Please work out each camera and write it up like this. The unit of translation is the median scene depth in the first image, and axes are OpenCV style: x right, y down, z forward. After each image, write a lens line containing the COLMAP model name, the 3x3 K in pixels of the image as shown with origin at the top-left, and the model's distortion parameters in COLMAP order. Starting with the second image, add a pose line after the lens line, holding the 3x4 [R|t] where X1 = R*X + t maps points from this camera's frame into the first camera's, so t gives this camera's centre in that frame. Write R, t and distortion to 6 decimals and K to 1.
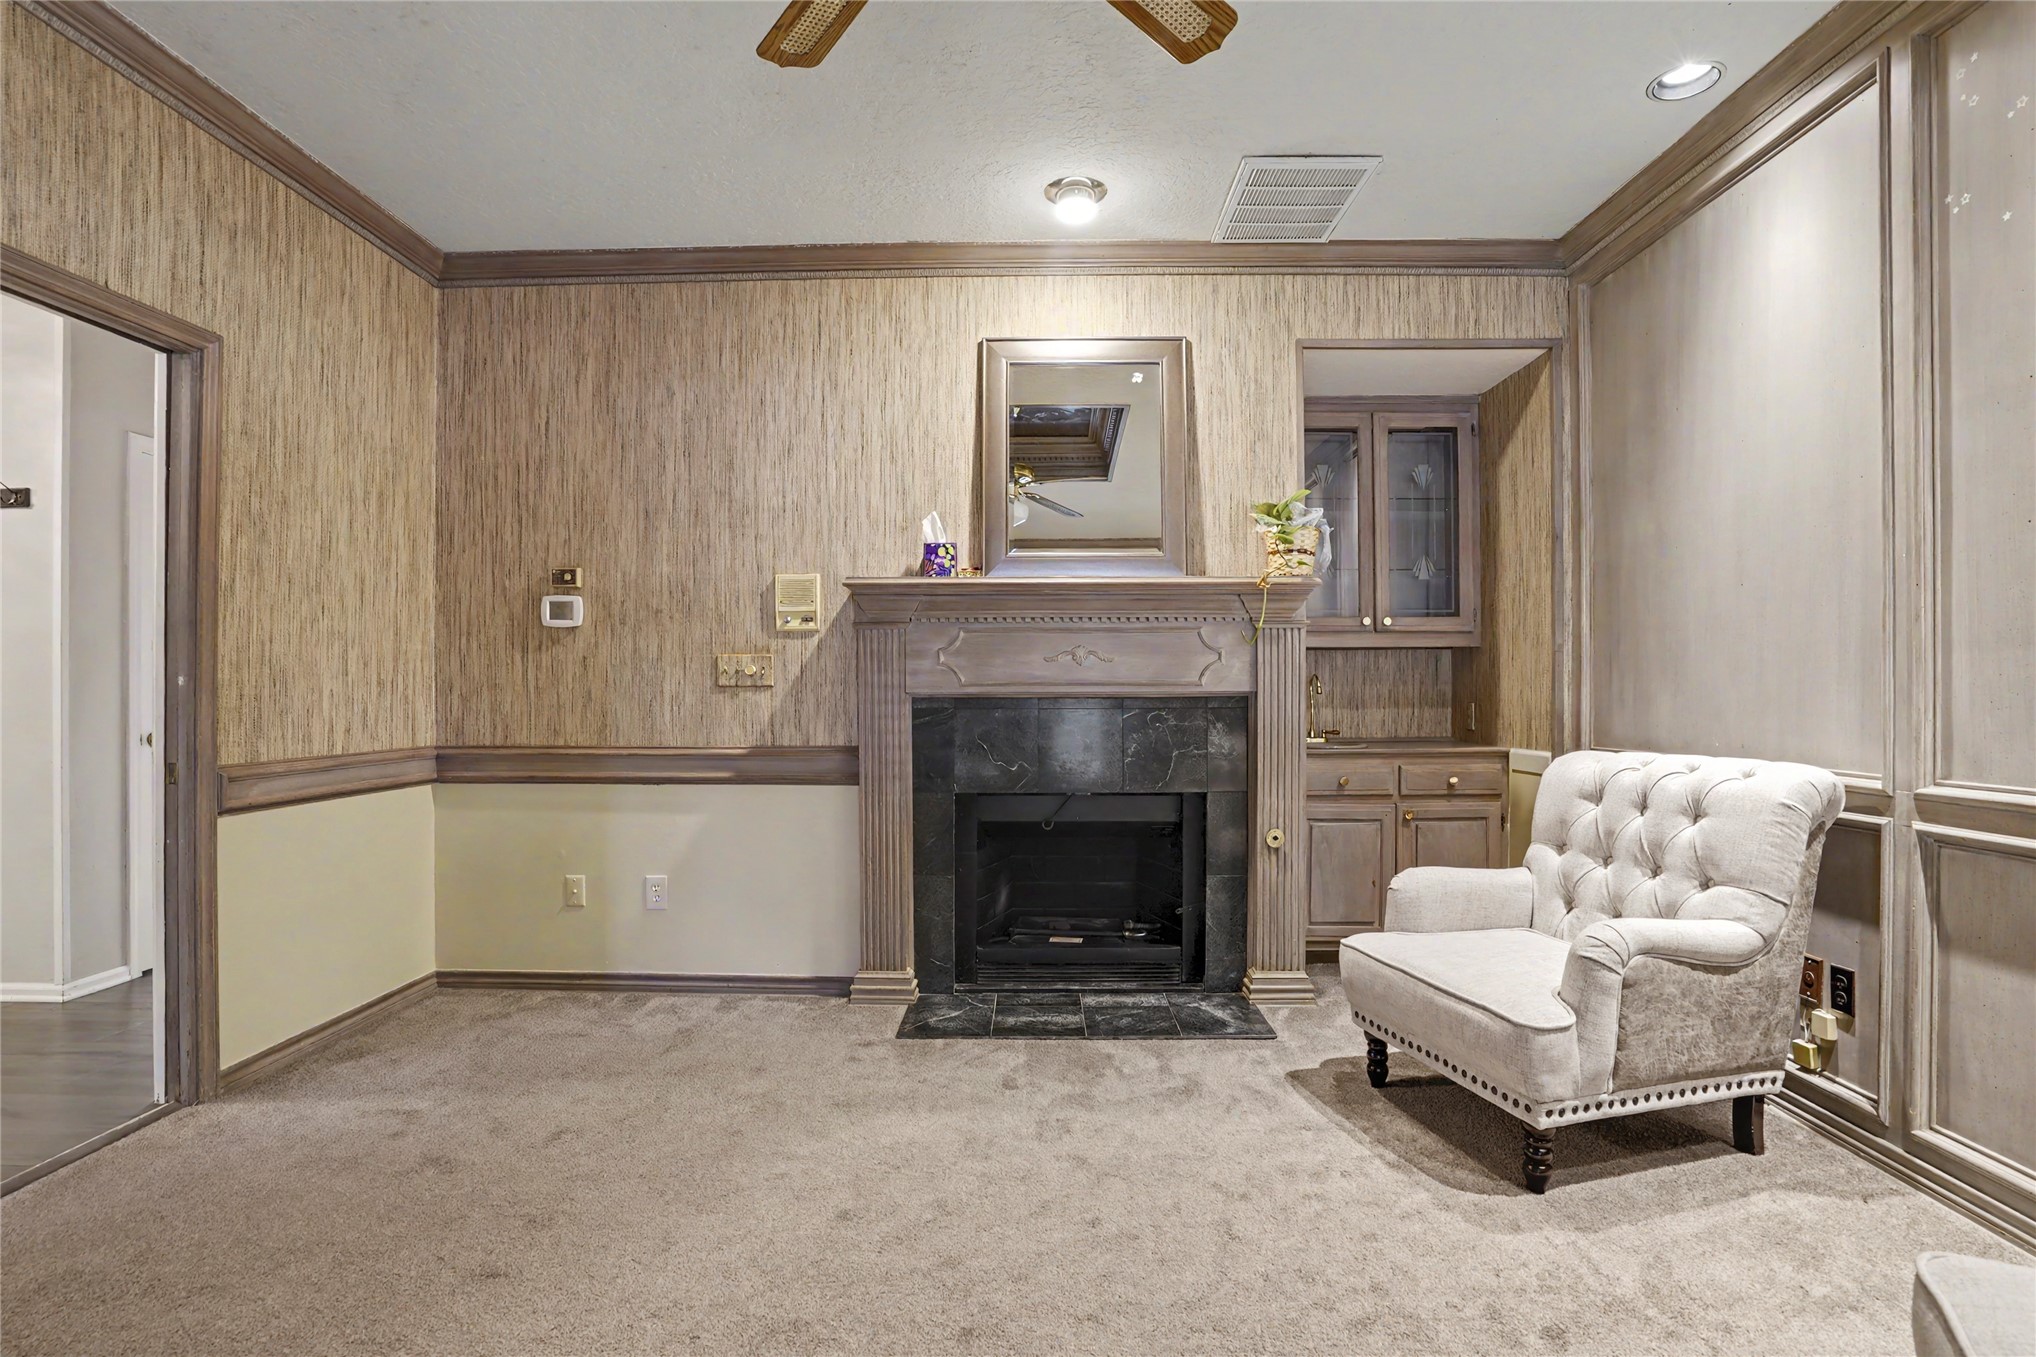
lens RADIAL K [[995.5, 0, 1016.3], [0, 995.5, 701.0], [0, 0, 1]] dist [-0.064179, 0.030444]
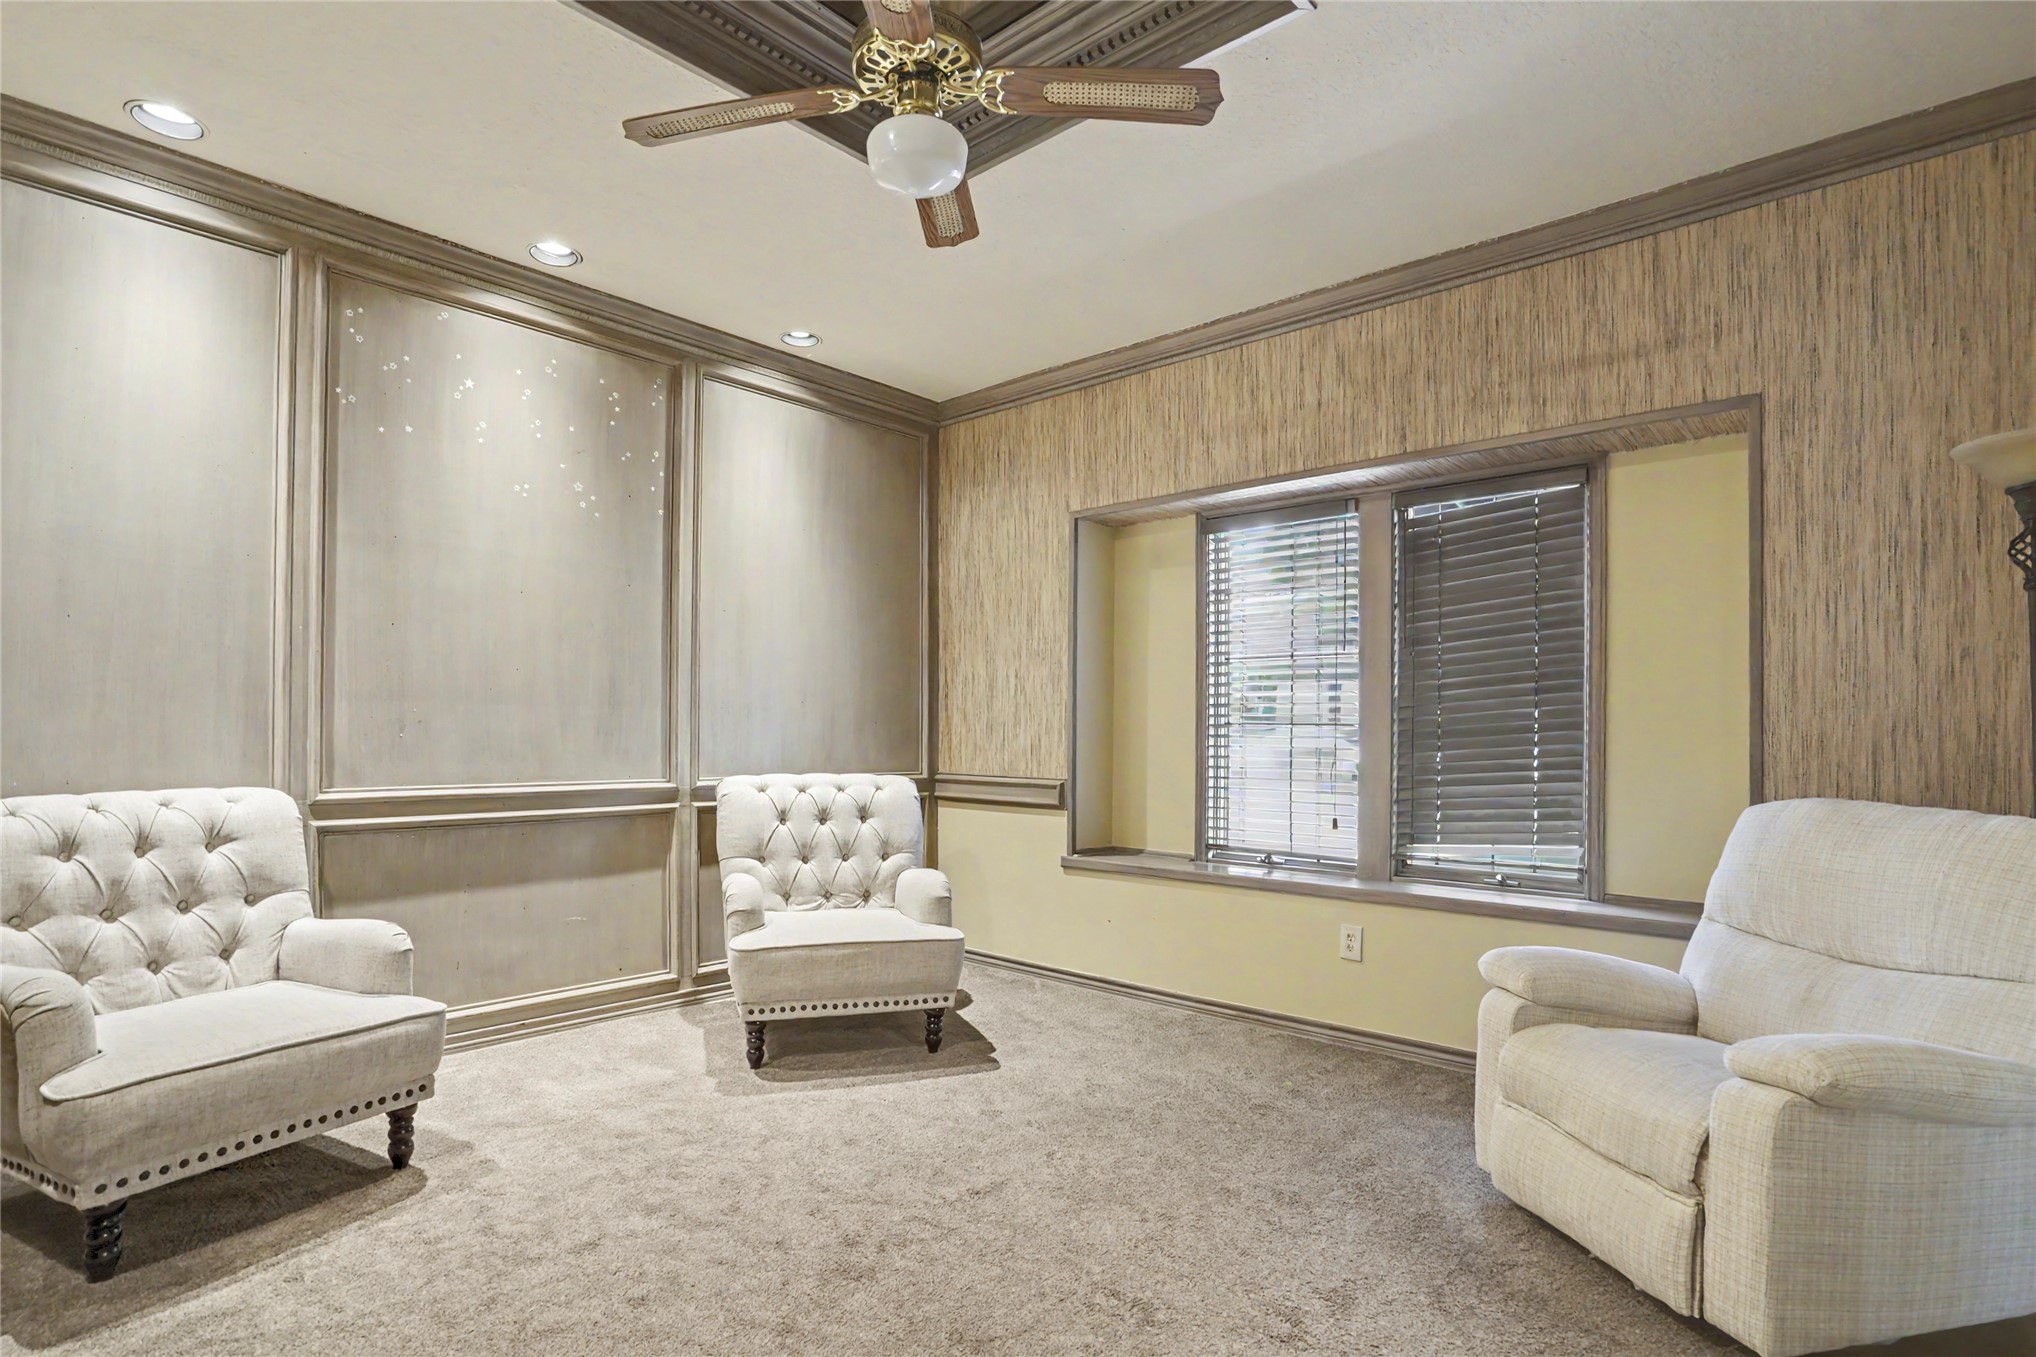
lens RADIAL K [[995.5, 0, 1016.3], [0, 995.5, 701.0], [0, 0, 1]] dist [-0.064179, 0.030444]
pose [[-0.732593, 0.016794, 0.680459, -0.690878], [0.003723, 0.999779, -0.020667, -0.013180], [-0.680657, -0.012608, -0.732494, 1.216524]]
